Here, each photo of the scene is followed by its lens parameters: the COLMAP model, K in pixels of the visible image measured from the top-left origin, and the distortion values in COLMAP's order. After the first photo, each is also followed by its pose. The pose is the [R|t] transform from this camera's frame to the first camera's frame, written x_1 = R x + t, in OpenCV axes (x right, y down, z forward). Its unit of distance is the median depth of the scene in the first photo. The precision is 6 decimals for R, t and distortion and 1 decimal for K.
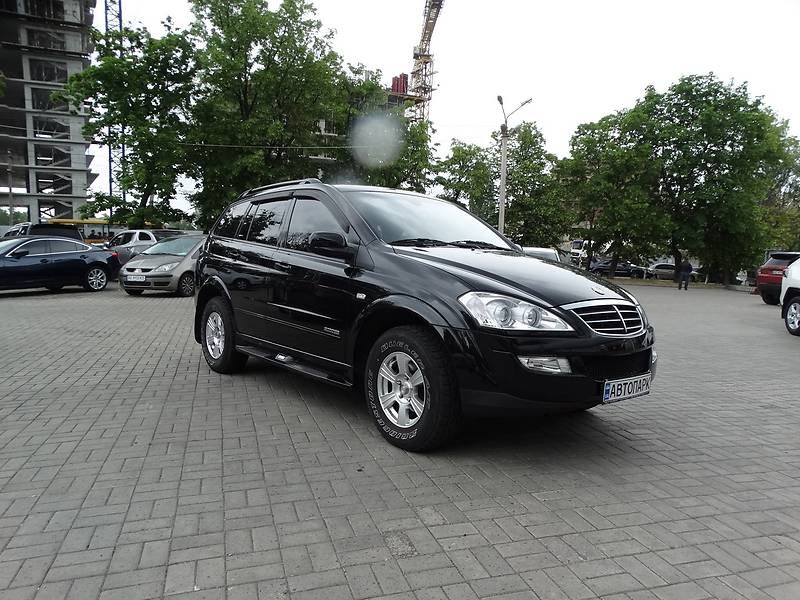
lens RADIAL K [[590.9, 0, 400.6], [0, 590.9, 332.8], [0, 0, 1]] dist [-0.007091, 0.034109]
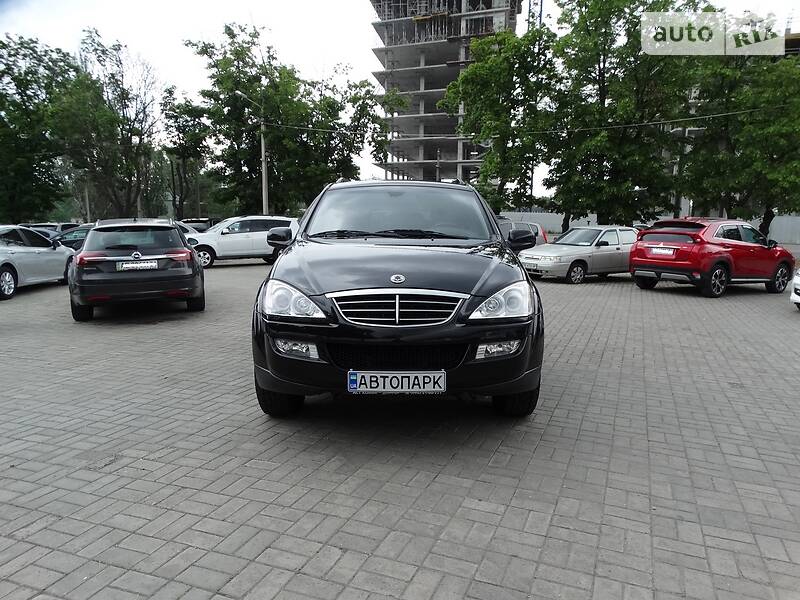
lens RADIAL K [[603.5, 0, 409.6], [0, 603.5, 301.9], [0, 0, 1]] dist [-0.005326, 0.067184]
pose [[0.794595, 0.061118, -0.604055, 0.623343], [-0.076307, 0.997084, 0.000507, -0.025266], [0.602325, 0.045691, 0.796942, 0.143843]]
